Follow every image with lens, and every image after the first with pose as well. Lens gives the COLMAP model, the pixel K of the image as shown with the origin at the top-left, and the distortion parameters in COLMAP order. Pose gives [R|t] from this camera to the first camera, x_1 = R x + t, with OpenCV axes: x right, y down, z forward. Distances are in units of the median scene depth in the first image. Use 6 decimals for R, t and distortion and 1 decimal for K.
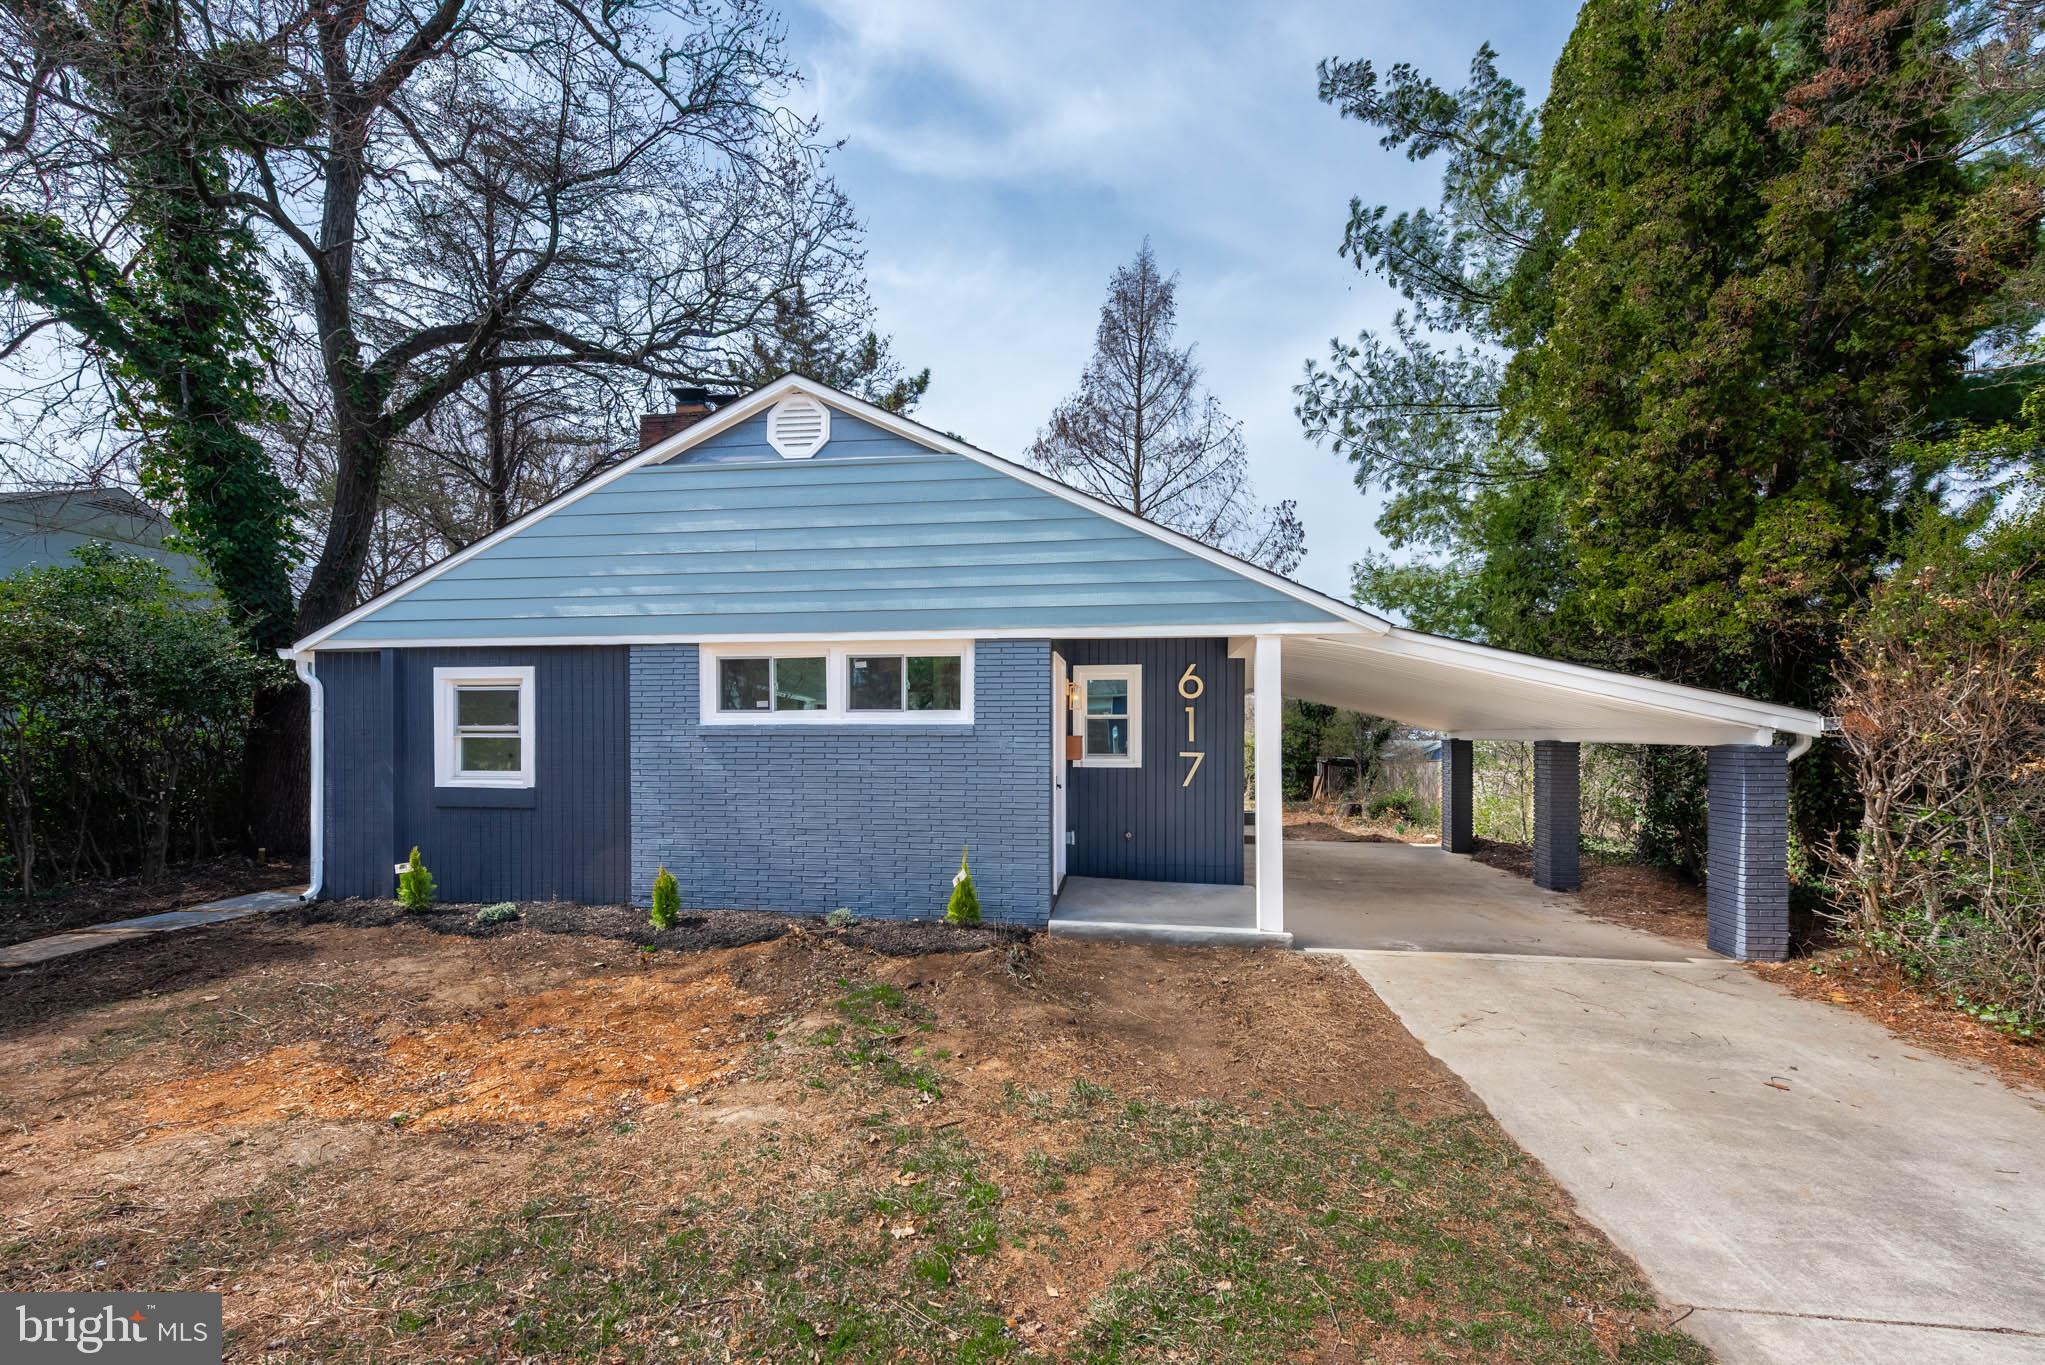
lens RADIAL K [[840.8, 0, 1025.1], [0, 840.8, 739.7], [0, 0, 1]] dist [0.024396, -0.008912]
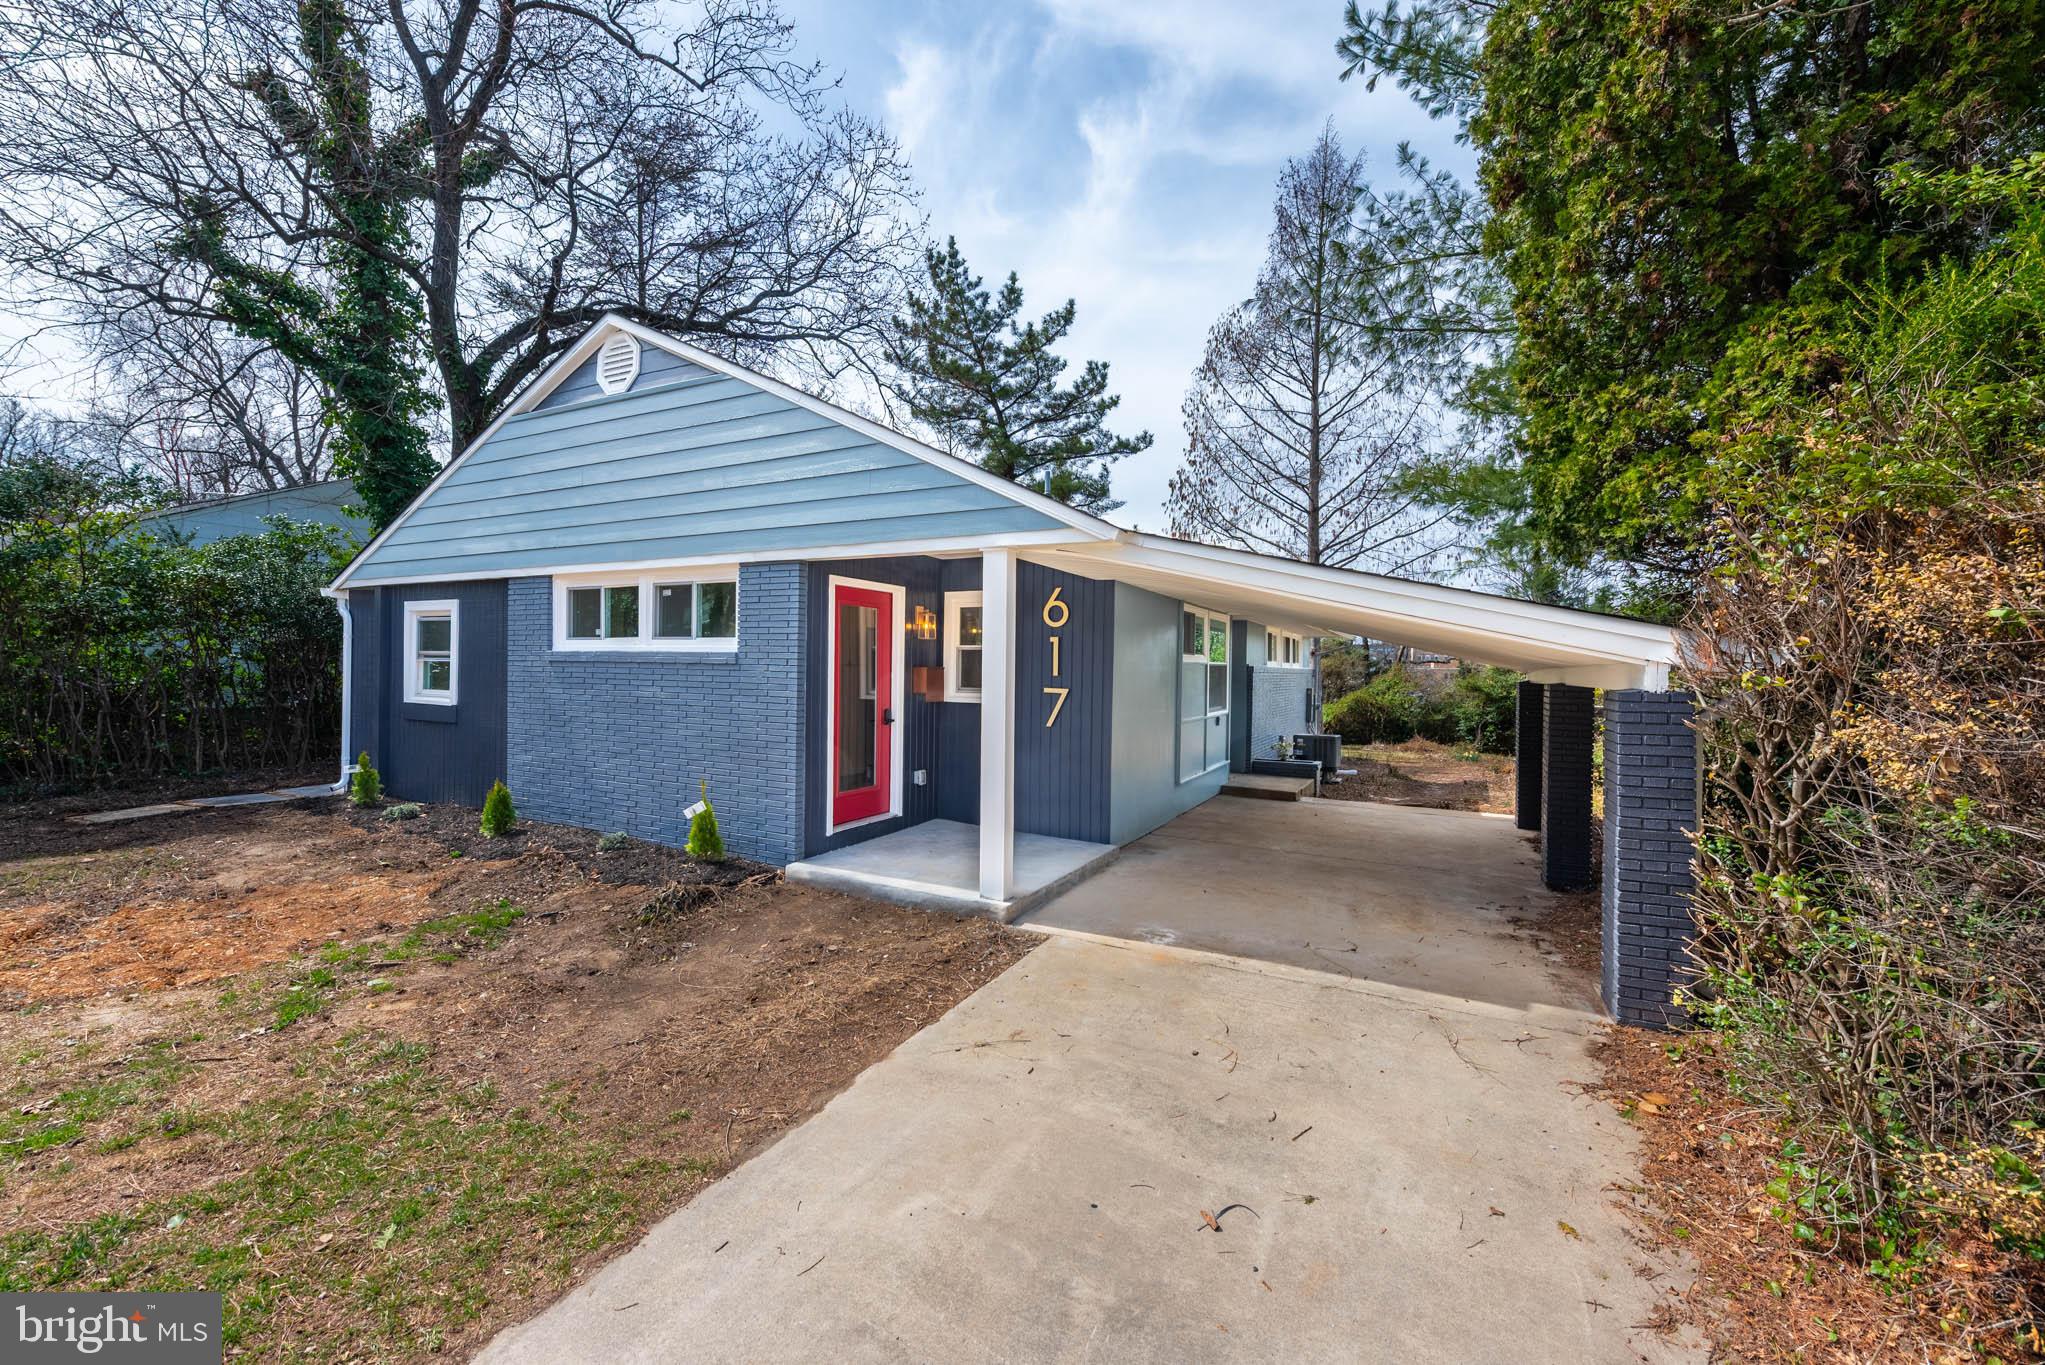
lens RADIAL K [[823.4, 0, 1022.5], [0, 823.4, 682.5], [0, 0, 1]] dist [0.021661, -0.008363]
pose [[0.939216, 0.020199, -0.342731, 0.547057], [-0.017182, 0.999782, 0.011838, -0.000456], [0.342895, -0.005229, 0.939359, 0.212738]]
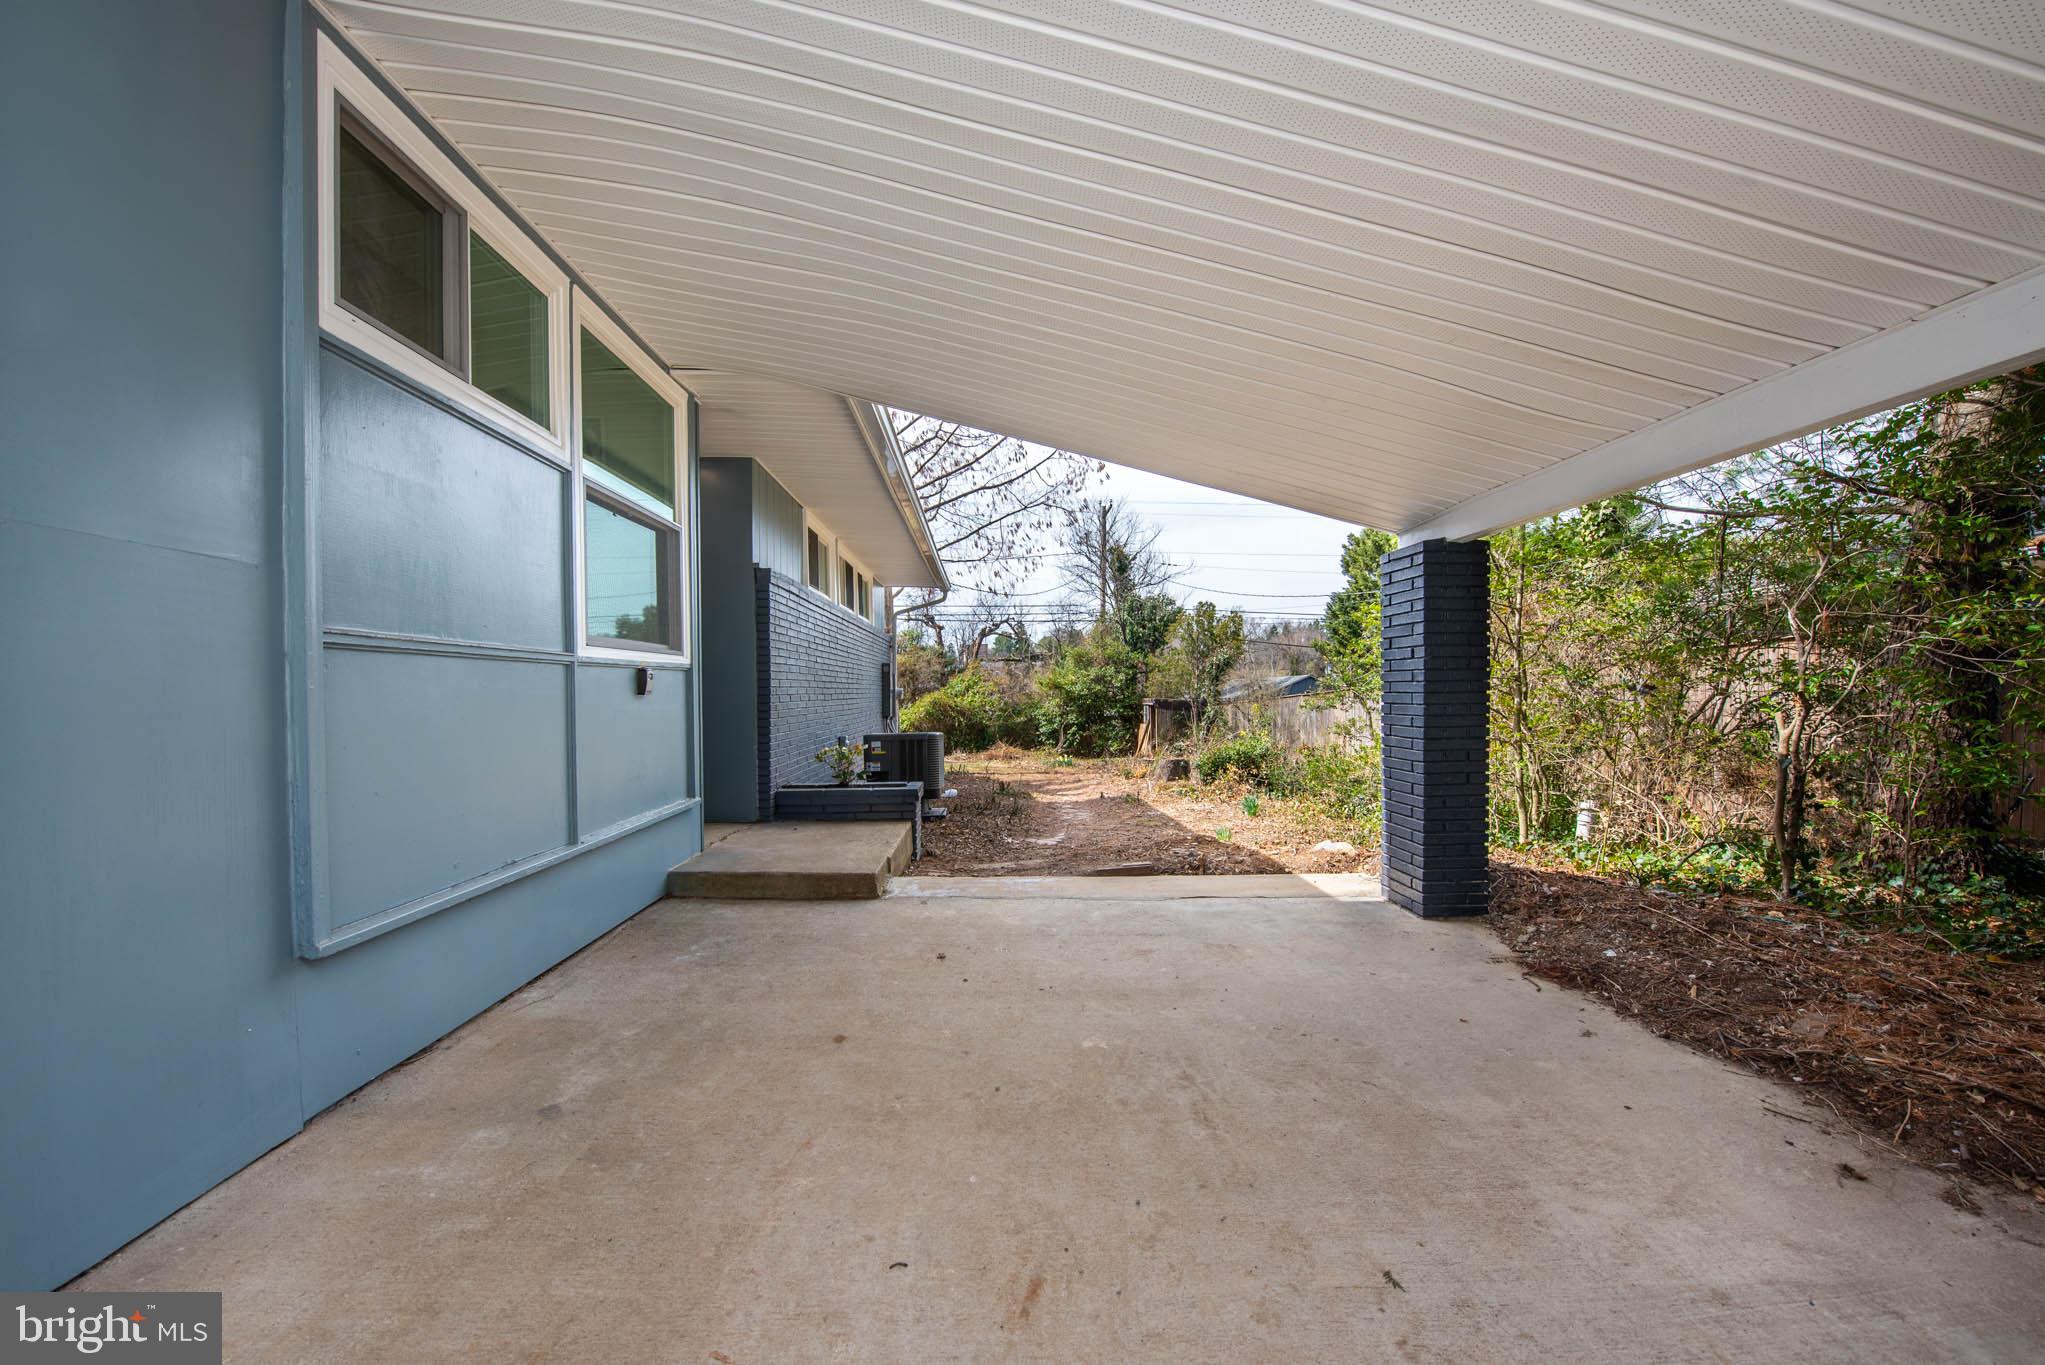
lens RADIAL K [[827.0, 0, 1024.4], [0, 827.0, 714.9], [0, 0, 1]] dist [0.000296, -0.012255]
pose [[0.986825, -0.000370, 0.161791, 0.513663], [-0.003025, 0.999780, 0.020741, 0.087648], [-0.161764, -0.020957, 0.986607, 1.197851]]
